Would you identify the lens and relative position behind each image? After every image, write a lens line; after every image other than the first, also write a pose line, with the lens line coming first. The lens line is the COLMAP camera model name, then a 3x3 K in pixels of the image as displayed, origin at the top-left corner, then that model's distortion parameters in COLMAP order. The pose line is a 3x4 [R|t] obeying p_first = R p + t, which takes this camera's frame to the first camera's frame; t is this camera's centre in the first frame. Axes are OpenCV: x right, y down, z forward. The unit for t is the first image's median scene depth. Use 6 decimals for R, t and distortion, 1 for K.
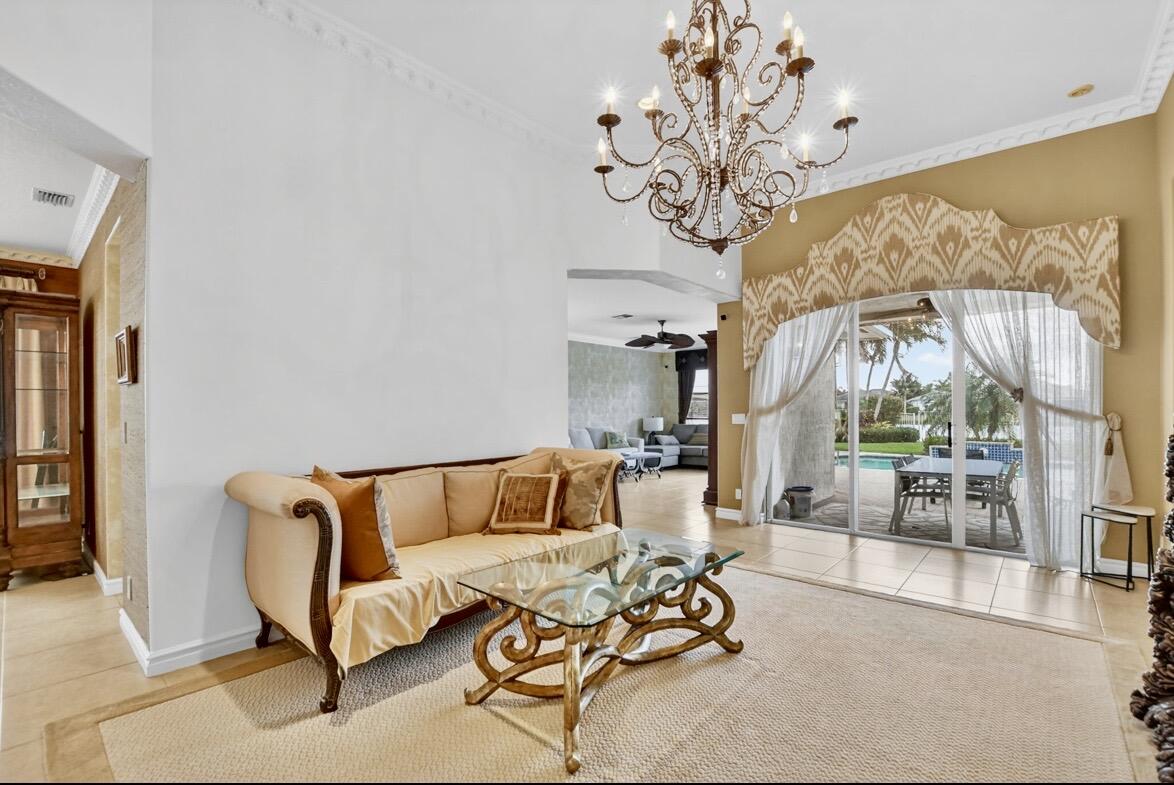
lens RADIAL K [[525.6, 0, 598.6], [0, 525.6, 411.8], [0, 0, 1]] dist [-0.034542, 0.005472]
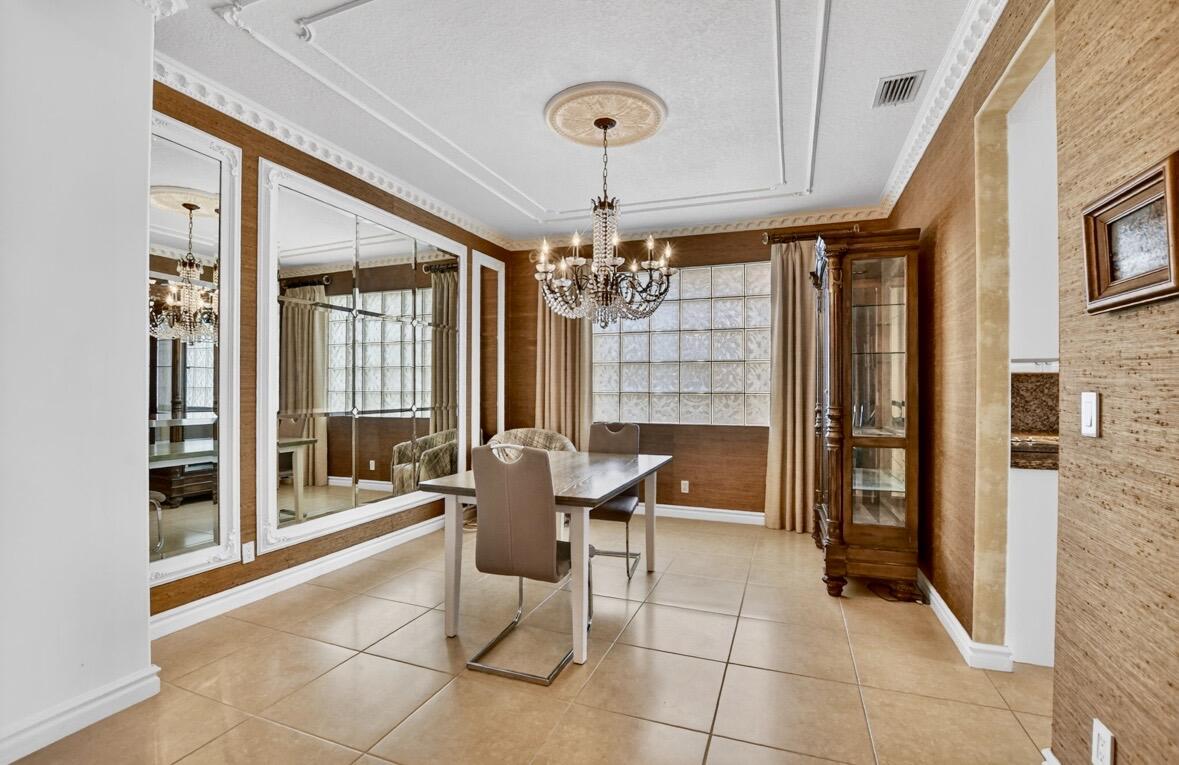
lens RADIAL K [[531.1, 0, 592.4], [0, 531.1, 386.7], [0, 0, 1]] dist [-0.036079, 0.005658]
pose [[0.348406, 0.001248, -0.937343, -0.439087], [-0.012687, 0.999914, -0.003384, 0.015727], [0.937258, 0.013071, 0.348391, 0.272366]]
